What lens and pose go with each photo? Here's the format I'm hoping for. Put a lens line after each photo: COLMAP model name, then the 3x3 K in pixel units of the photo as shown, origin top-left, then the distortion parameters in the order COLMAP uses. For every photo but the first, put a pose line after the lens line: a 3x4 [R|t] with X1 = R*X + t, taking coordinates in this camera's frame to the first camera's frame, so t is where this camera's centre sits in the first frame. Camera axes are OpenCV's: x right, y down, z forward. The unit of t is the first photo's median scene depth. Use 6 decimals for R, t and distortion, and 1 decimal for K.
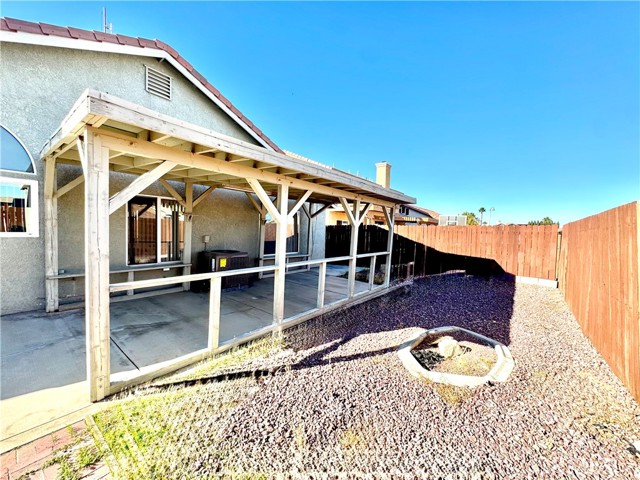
lens RADIAL K [[256.5, 0, 323.6], [0, 256.5, 238.8], [0, 0, 1]] dist [-0.010386, 0.001297]
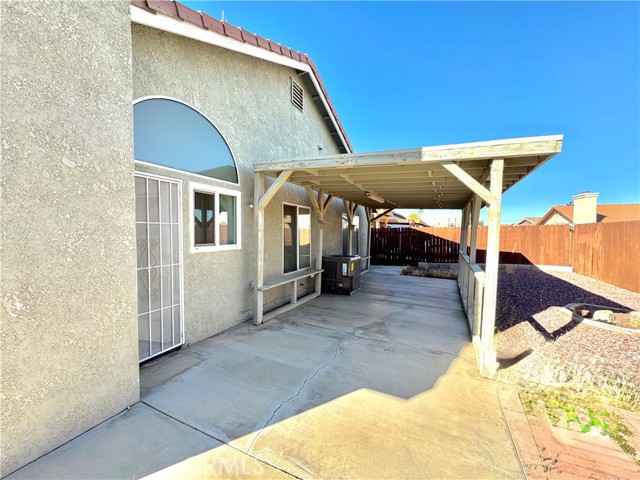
lens RADIAL K [[256.5, 0, 319.1], [0, 256.5, 238.9], [0, 0, 1]] dist [-0.010386, 0.001297]
pose [[0.979395, -0.033339, 0.199183, -0.675125], [0.034545, 0.999400, -0.002582, -0.021548], [-0.198977, 0.009409, 0.979959, -0.019939]]
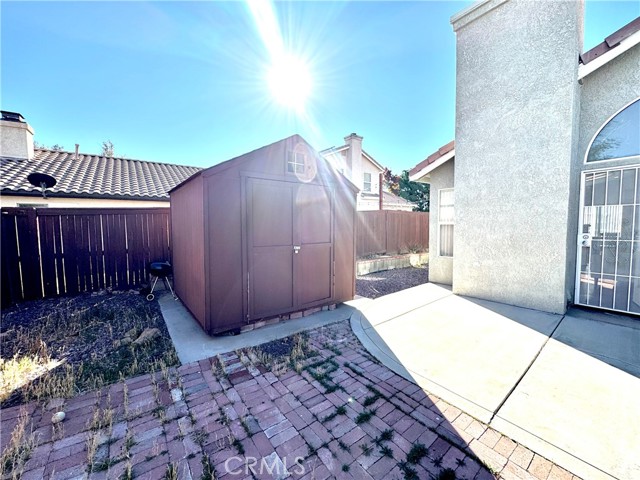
lens RADIAL K [[256.5, 0, 320.3], [0, 256.5, 240.8], [0, 0, 1]] dist [-0.010386, 0.001297]
pose [[-0.262322, 0.034964, -0.964347, -0.153311], [-0.032962, 0.998436, 0.045167, 0.014225], [0.964417, 0.043635, -0.260759, -0.018121]]
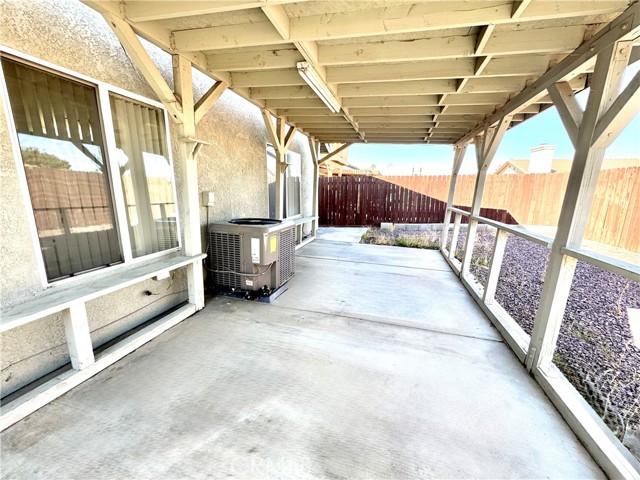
lens RADIAL K [[256.5, 0, 319.8], [0, 256.5, 236.4], [0, 0, 1]] dist [-0.010386, 0.001297]
pose [[0.927349, -0.091599, 0.362812, -0.446089], [0.033774, 0.986108, 0.162635, -0.000558], [-0.372669, -0.138565, 0.917561, 0.460615]]
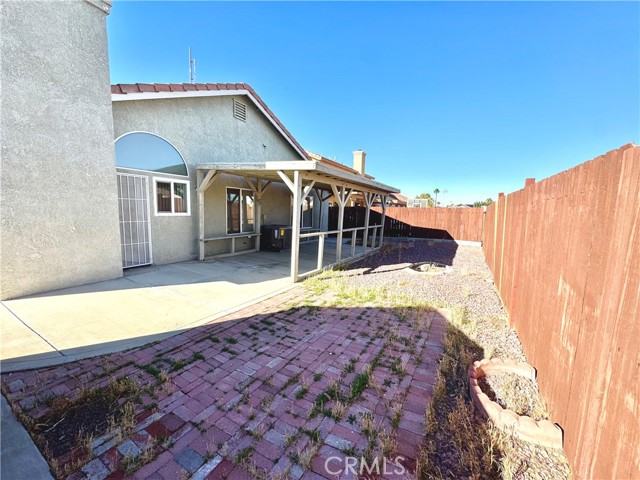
lens RADIAL K [[256.5, 0, 319.8], [0, 256.5, 239.4], [0, 0, 1]] dist [-0.010386, 0.001297]
pose [[0.991060, -0.014687, 0.132610, -0.340639], [0.003427, 0.996397, 0.084739, 0.006105], [-0.133377, -0.083527, 0.987539, -0.499004]]
